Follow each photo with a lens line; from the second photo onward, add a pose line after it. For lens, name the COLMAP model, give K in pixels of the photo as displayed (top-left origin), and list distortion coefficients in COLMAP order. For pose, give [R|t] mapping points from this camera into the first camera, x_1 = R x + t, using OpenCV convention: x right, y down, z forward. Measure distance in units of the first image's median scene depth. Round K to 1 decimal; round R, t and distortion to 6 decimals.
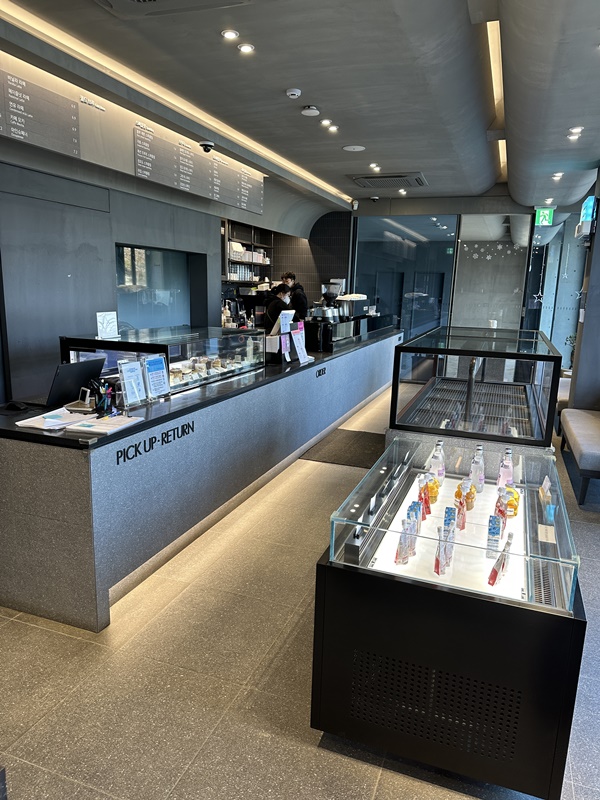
lens RADIAL K [[567.1, 0, 300.4], [0, 567.1, 401.6], [0, 0, 1]] dist [0.045805, -0.039871]
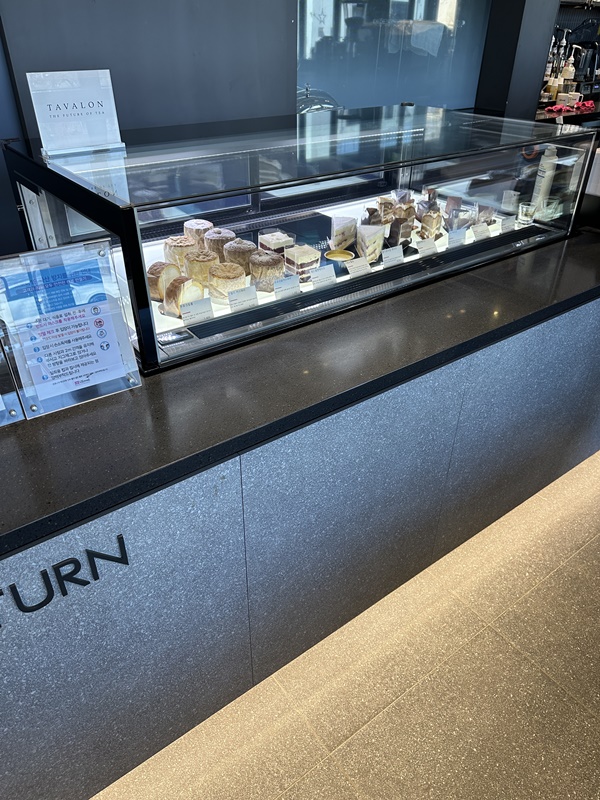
lens RADIAL K [[567.1, 0, 297.9], [0, 567.1, 399.3], [0, 0, 1]] dist [0.045805, -0.039871]
pose [[0.839197, 0.266692, -0.473945, -0.003489], [-0.080018, 0.922567, 0.377449, -0.087271], [0.537908, -0.278830, 0.795555, 0.544808]]
